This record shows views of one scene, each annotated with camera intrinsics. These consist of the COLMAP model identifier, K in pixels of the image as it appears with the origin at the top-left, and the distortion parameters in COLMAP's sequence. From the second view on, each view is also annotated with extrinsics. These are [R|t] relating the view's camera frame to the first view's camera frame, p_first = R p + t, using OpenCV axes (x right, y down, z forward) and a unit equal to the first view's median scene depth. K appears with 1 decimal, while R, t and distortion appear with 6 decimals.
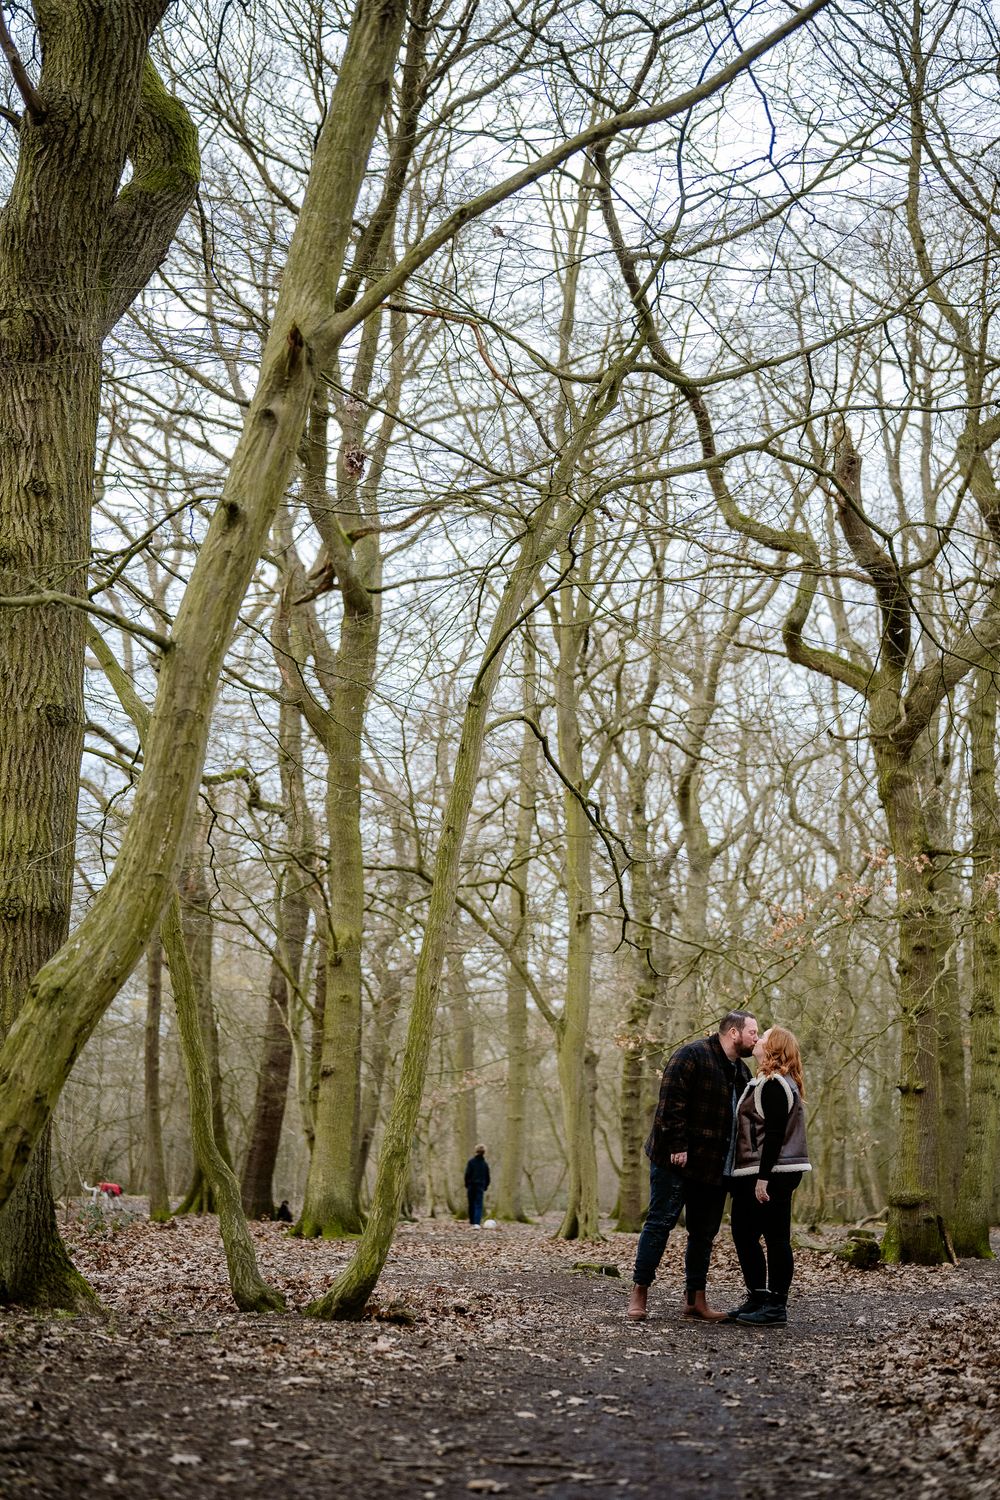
lens RADIAL K [[2062.8, 0, 580.1], [0, 2062.8, 829.3], [0, 0, 1]] dist [-0.008956, -0.032688]
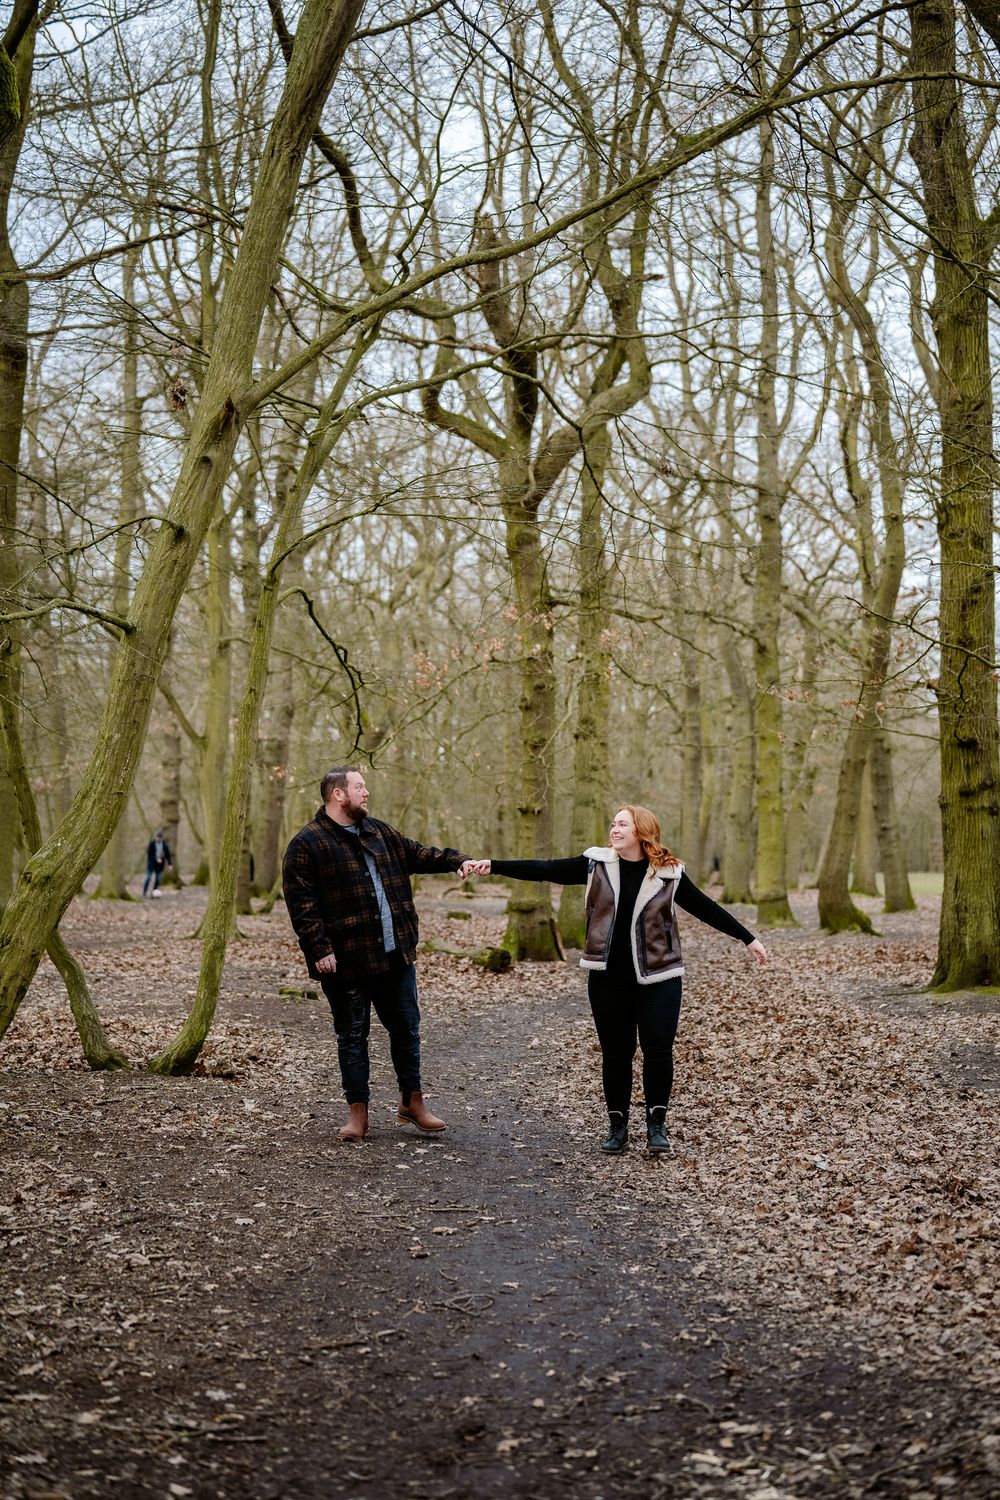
lens RADIAL K [[2282.0, 0, 546.4], [0, 2282.0, 749.6], [0, 0, 1]] dist [-0.010074, -0.266298]
pose [[0.975289, -0.005340, 0.220868, -0.116376], [-0.030051, 0.987211, 0.156562, -0.111891], [-0.218879, -0.159330, 0.962656, -0.229359]]
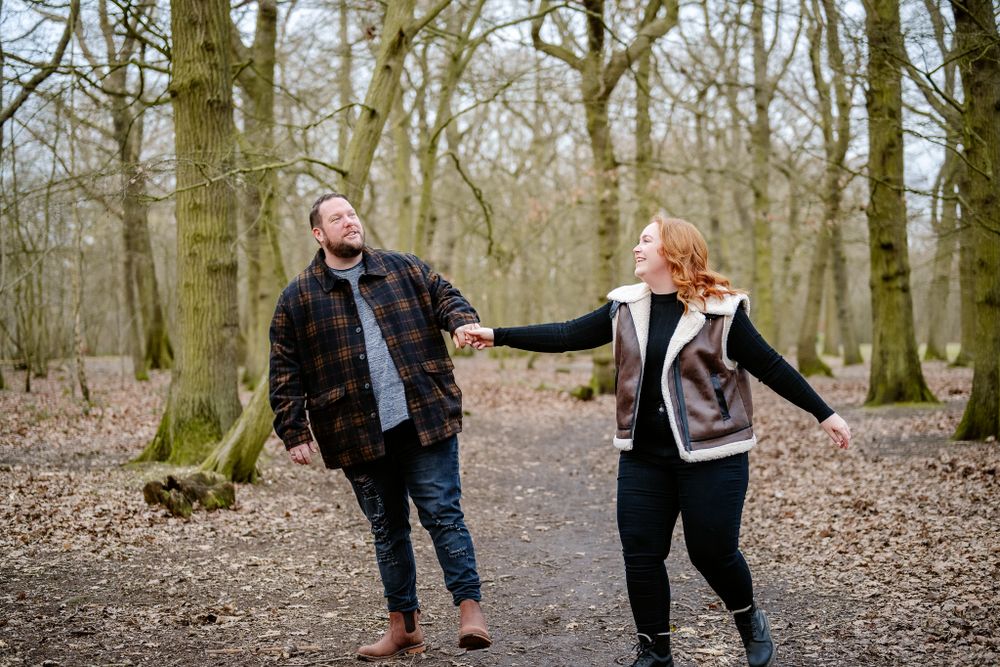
lens RADIAL K [[1521.3, 0, 501.4], [0, 1521.3, 371.3], [0, 0, 1]] dist [-0.010074, -0.266298]
pose [[0.989859, -0.038096, 0.136846, -0.116488], [0.007740, 0.976400, 0.215832, -0.102521], [-0.141839, -0.212584, 0.966794, -0.286903]]
